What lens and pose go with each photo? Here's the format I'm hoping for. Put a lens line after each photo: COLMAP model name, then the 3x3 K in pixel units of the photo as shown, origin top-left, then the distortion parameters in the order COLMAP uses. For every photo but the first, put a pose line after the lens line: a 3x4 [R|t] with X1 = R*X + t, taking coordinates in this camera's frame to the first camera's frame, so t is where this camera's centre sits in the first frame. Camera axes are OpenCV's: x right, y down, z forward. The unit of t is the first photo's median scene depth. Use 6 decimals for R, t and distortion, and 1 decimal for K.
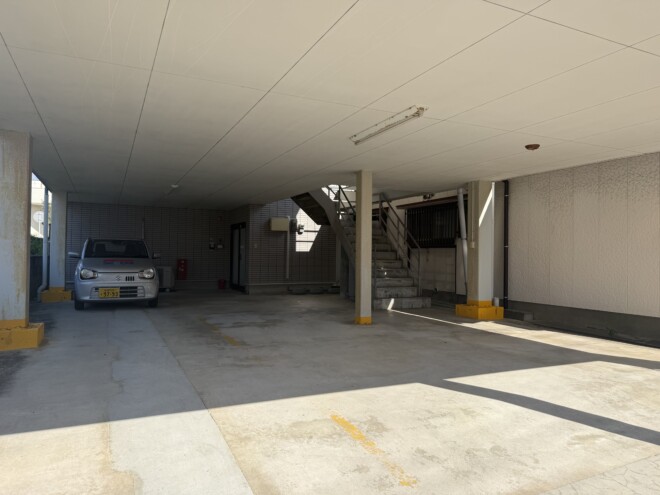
lens RADIAL K [[455.5, 0, 331.0], [0, 455.5, 249.4], [0, 0, 1]] dist [0.034116, -0.001210]
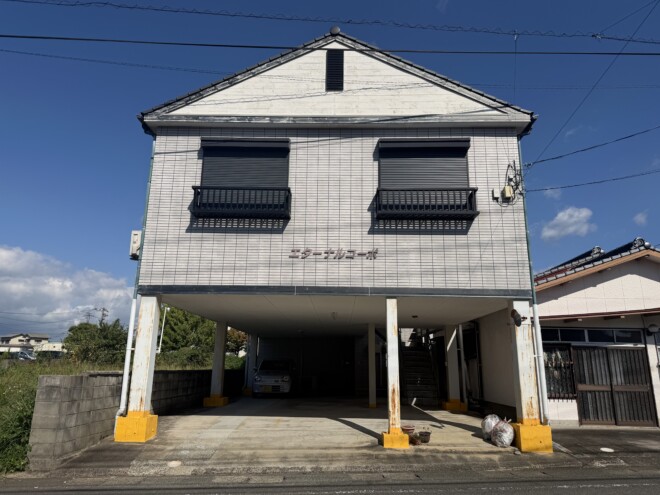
lens RADIAL K [[455.5, 0, 329.0], [0, 455.5, 250.7], [0, 0, 1]] dist [0.034116, -0.001210]
pose [[0.892303, -0.107247, -0.438512, 0.645119], [-0.001243, 0.970783, -0.239955, -0.007518], [0.451435, 0.214657, 0.866100, -0.662487]]
